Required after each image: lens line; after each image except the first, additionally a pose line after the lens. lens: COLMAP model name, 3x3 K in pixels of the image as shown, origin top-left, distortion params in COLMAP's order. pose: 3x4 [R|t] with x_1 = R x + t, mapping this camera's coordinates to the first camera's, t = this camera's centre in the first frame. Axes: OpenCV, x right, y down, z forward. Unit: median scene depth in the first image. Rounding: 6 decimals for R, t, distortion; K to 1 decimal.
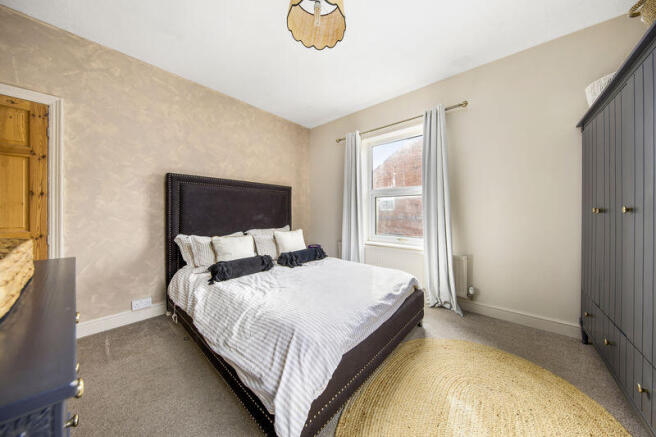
lens RADIAL K [[211.2, 0, 339.1], [0, 211.2, 214.6], [0, 0, 1]] dist [0.000355, -0.000010]
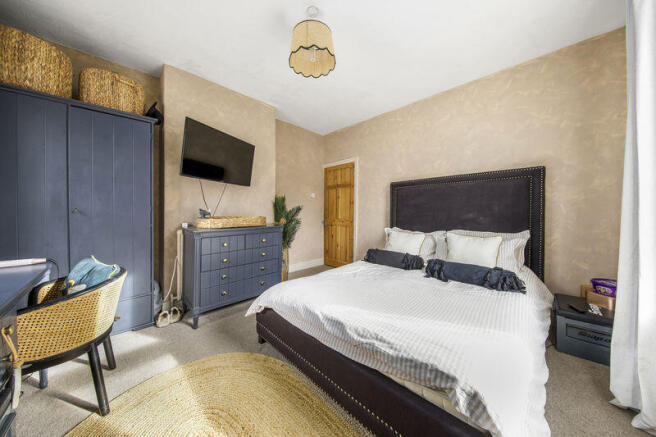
lens RADIAL K [[222.8, 0, 329.4], [0, 222.8, 212.9], [0, 0, 1]] dist [-0.000161, -0.000035]
pose [[-0.088490, 0.006600, -0.996055, 0.870295], [-0.002981, 0.999972, 0.006891, -0.005824], [0.996073, 0.003579, -0.088468, 0.889042]]
